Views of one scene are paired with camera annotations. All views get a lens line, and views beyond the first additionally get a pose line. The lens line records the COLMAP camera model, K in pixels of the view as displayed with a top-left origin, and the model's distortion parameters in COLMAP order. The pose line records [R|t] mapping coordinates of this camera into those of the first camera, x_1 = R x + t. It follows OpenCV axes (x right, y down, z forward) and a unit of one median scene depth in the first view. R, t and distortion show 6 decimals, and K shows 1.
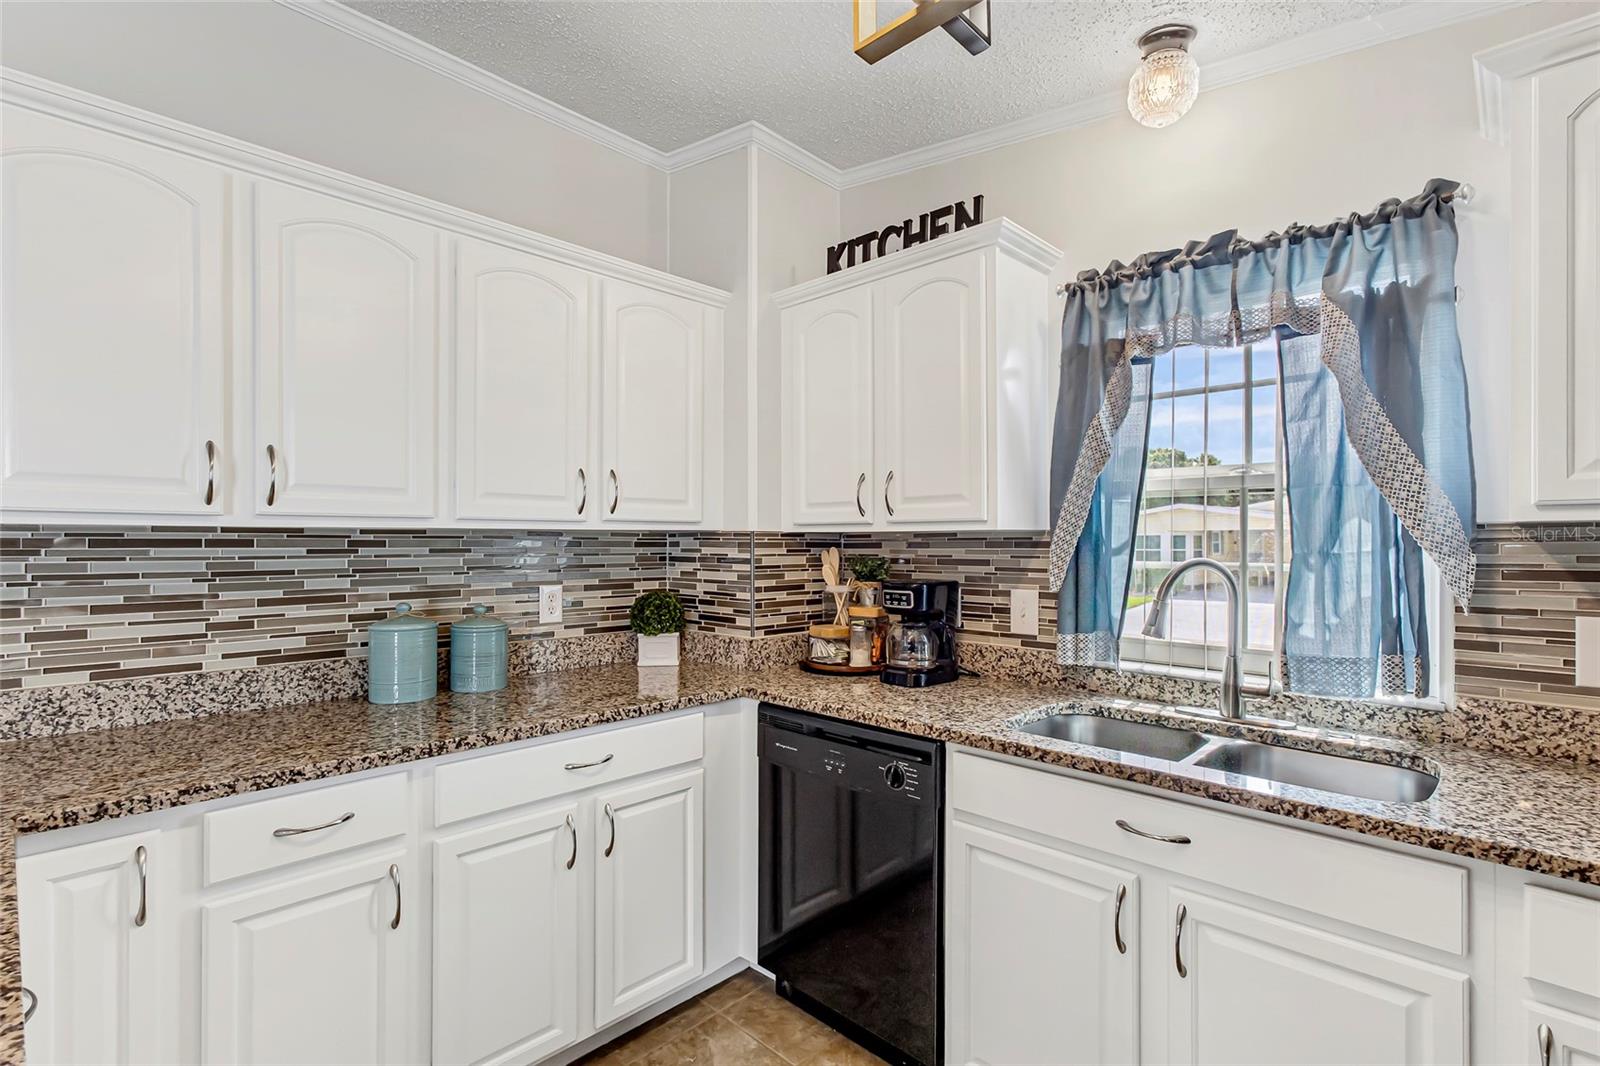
lens RADIAL K [[748.2, 0, 793.4], [0, 748.2, 541.4], [0, 0, 1]] dist [0.003403, 0.000382]
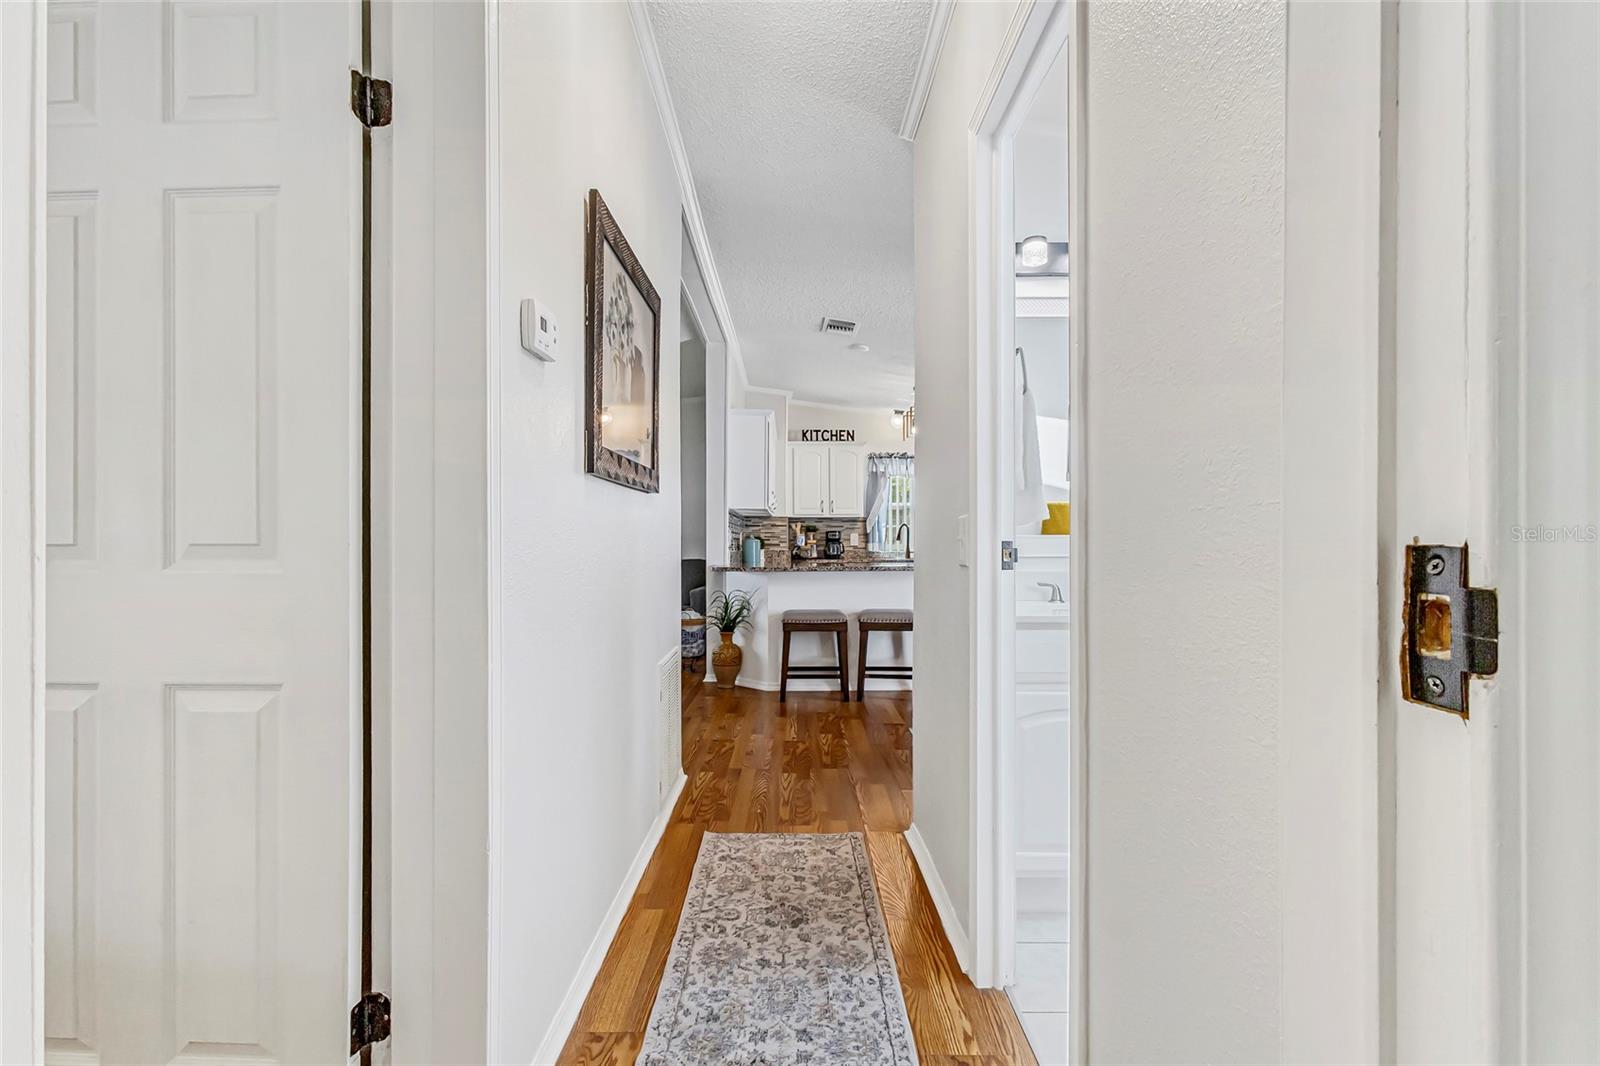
lens RADIAL K [[738.4, 0, 795.5], [0, 738.4, 539.7], [0, 0, 1]] dist [0.001228, 0.000013]
pose [[0.713032, 0.000258, 0.701131, -3.129708], [0.003047, 0.999989, -0.003468, 0.136301], [-0.701125, 0.004609, 0.713024, -1.783186]]
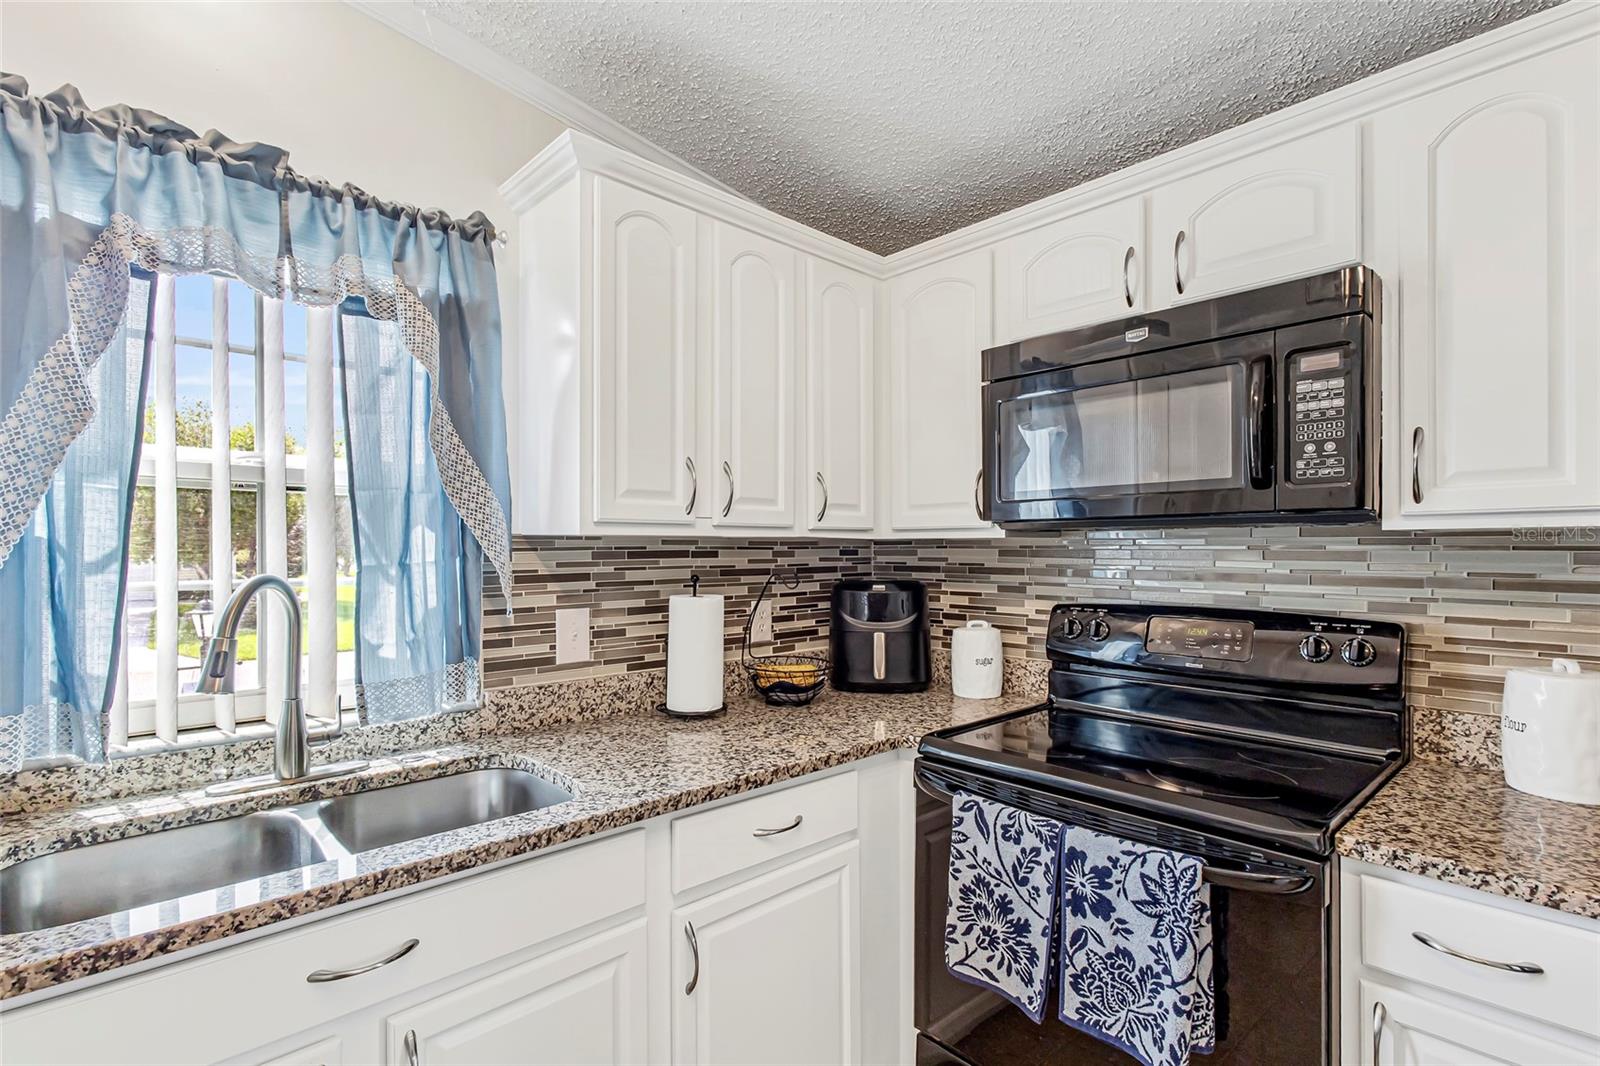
lens RADIAL K [[748.2, 0, 795.0], [0, 748.2, 553.7], [0, 0, 1]] dist [-0.000149, 0.000011]
pose [[0.046650, -0.006188, 0.998892, -0.167317], [0.001800, 0.999980, 0.006111, -0.001873], [-0.998910, 0.001513, 0.046660, 0.442481]]
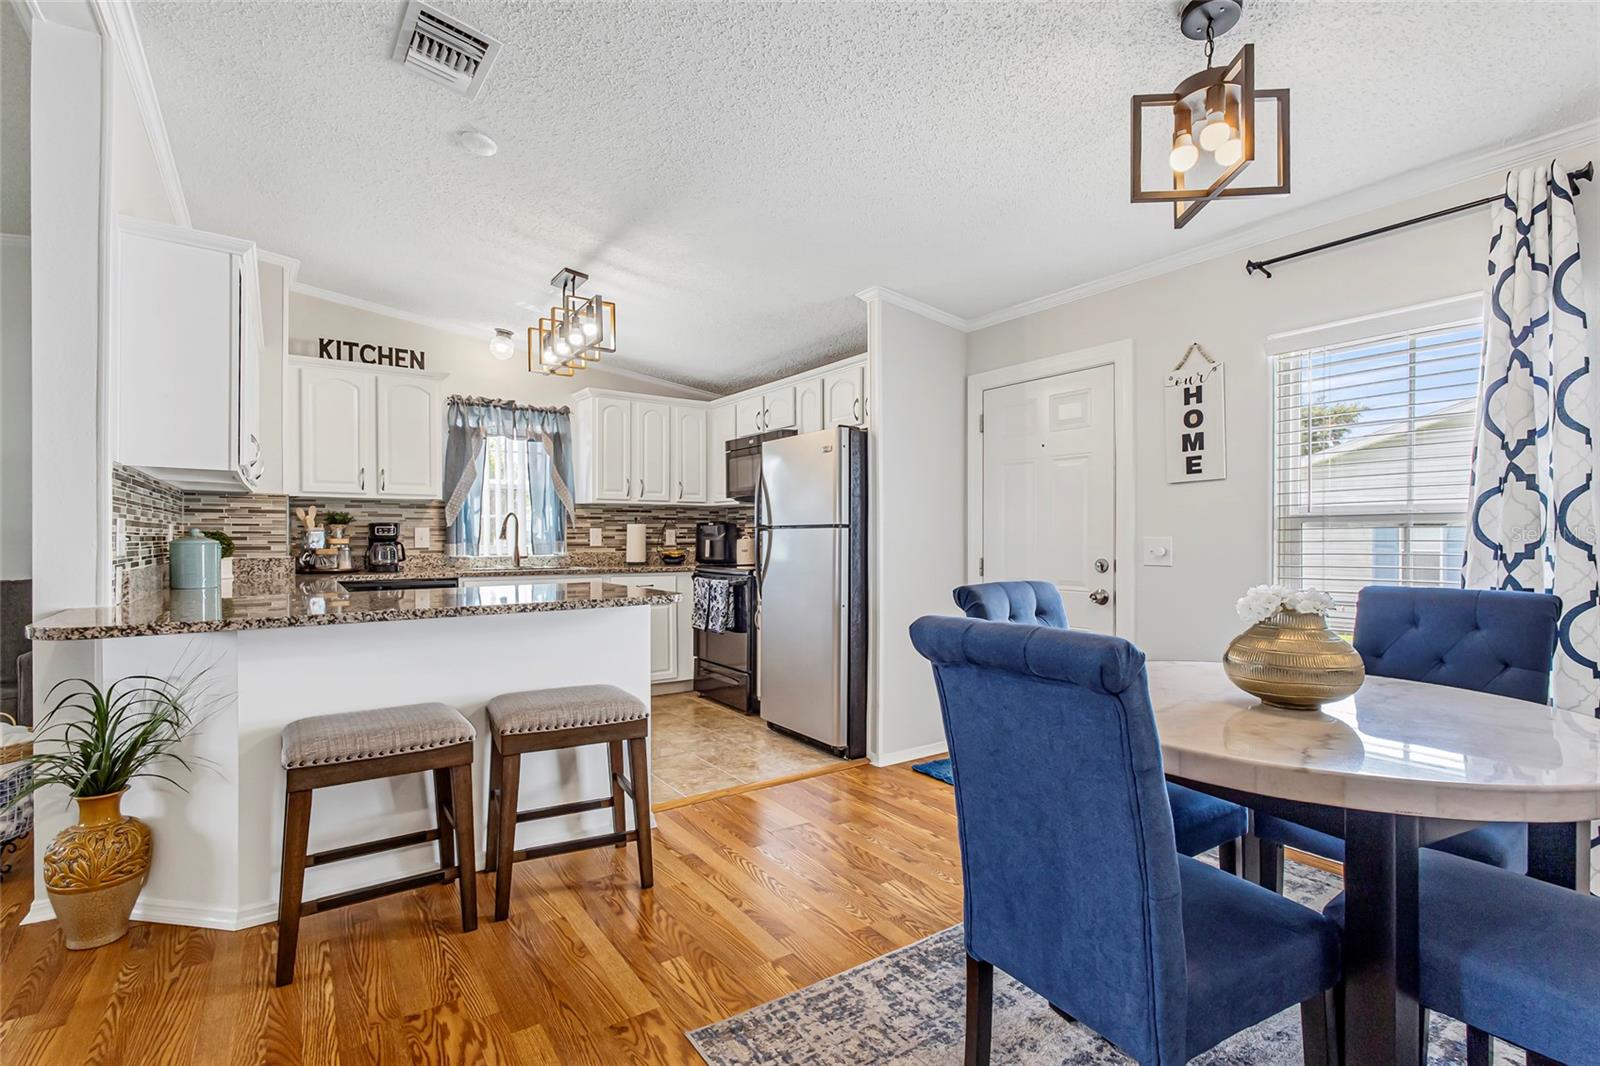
lens RADIAL K [[738.4, 0, 795.5], [0, 738.4, 539.7], [0, 0, 1]] dist [0.001228, 0.000013]
pose [[0.190618, -0.006555, 0.981642, -2.067868], [0.000497, 0.999978, 0.006580, 0.110948], [-0.981664, -0.000766, 0.190617, -0.636403]]
